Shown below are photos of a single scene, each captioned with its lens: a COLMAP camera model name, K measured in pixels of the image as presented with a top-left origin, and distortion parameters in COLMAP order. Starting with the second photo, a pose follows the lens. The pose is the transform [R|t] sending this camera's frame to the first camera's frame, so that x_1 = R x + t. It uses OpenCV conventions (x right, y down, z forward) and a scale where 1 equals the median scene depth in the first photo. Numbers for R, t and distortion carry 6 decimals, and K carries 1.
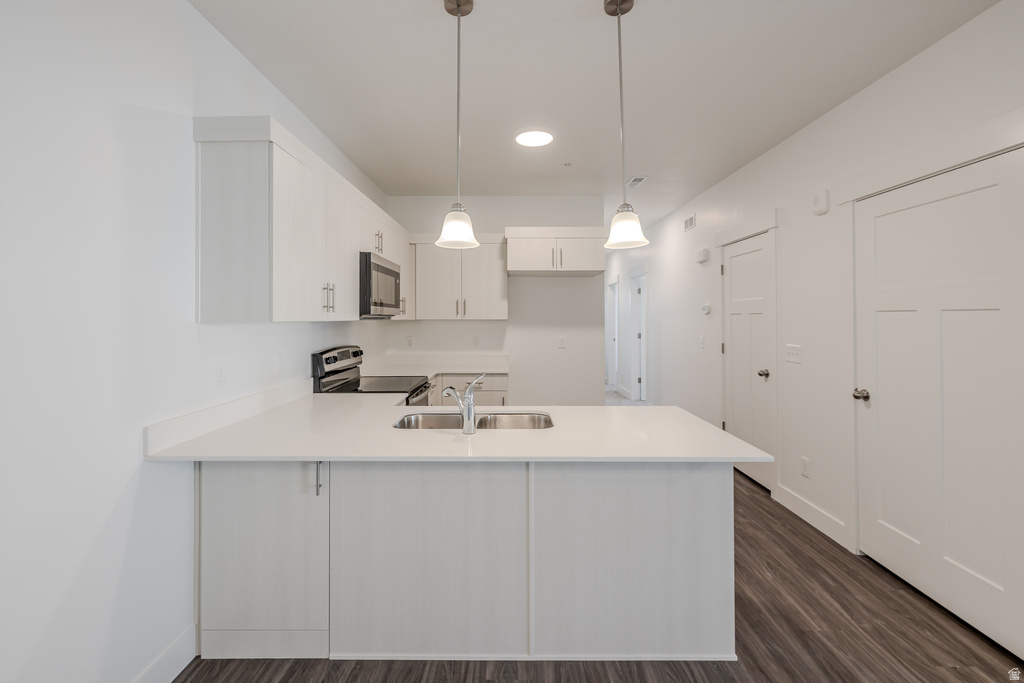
lens RADIAL K [[433.5, 0, 513.1], [0, 433.5, 315.7], [0, 0, 1]] dist [0.000482, -0.000057]
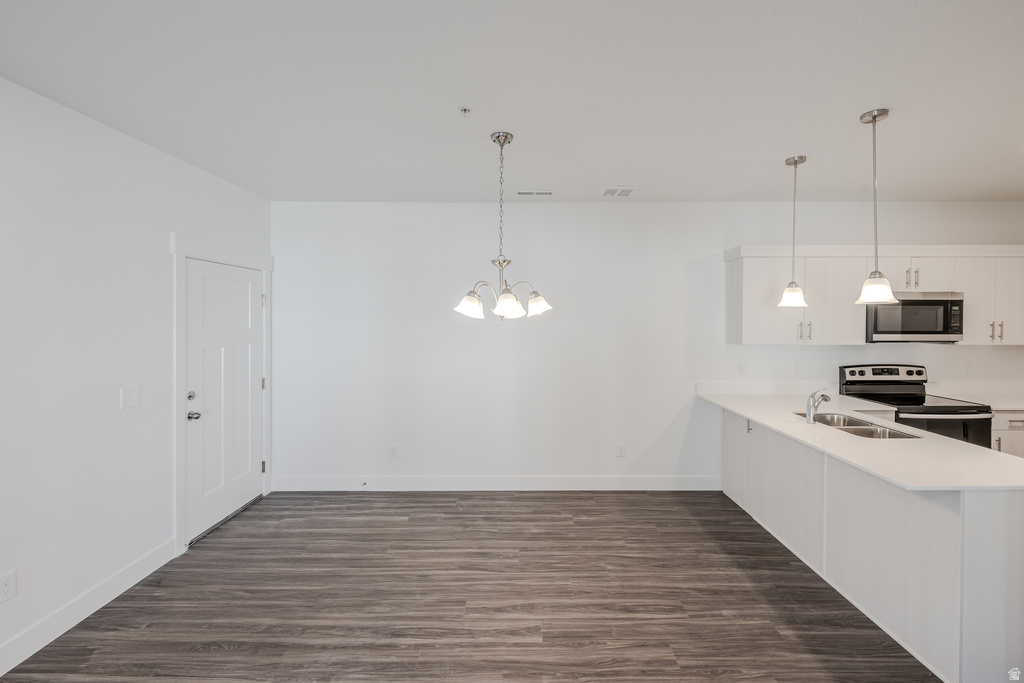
lens RADIAL K [[433.5, 0, 513.1], [0, 433.5, 315.7], [0, 0, 1]] dist [0.000482, -0.000057]
pose [[0.004718, 0.010575, -0.999933, 0.943104], [0.007895, 0.999913, 0.010612, -0.100253], [0.999958, -0.007945, 0.004634, -0.062359]]
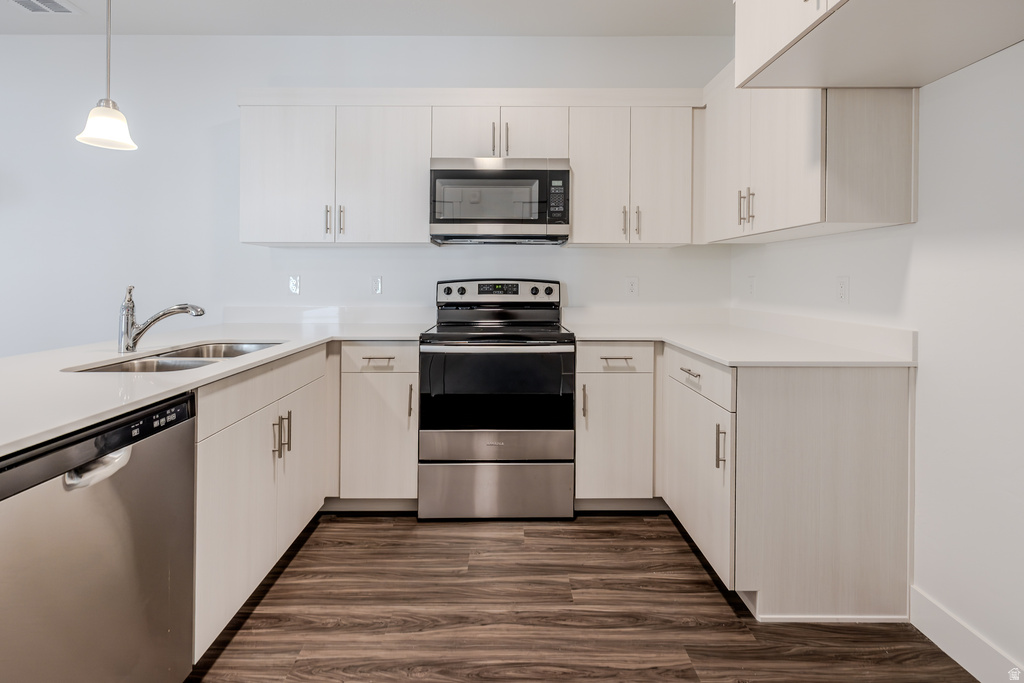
lens RADIAL K [[430.9, 0, 507.9], [0, 430.9, 286.1], [0, 0, 1]] dist [-0.001021, -0.000067]
pose [[-0.003975, 0.020569, -0.999781, 0.482823], [0.004053, 0.999781, 0.020553, 0.077825], [0.999984, -0.003970, -0.004057, 1.158329]]
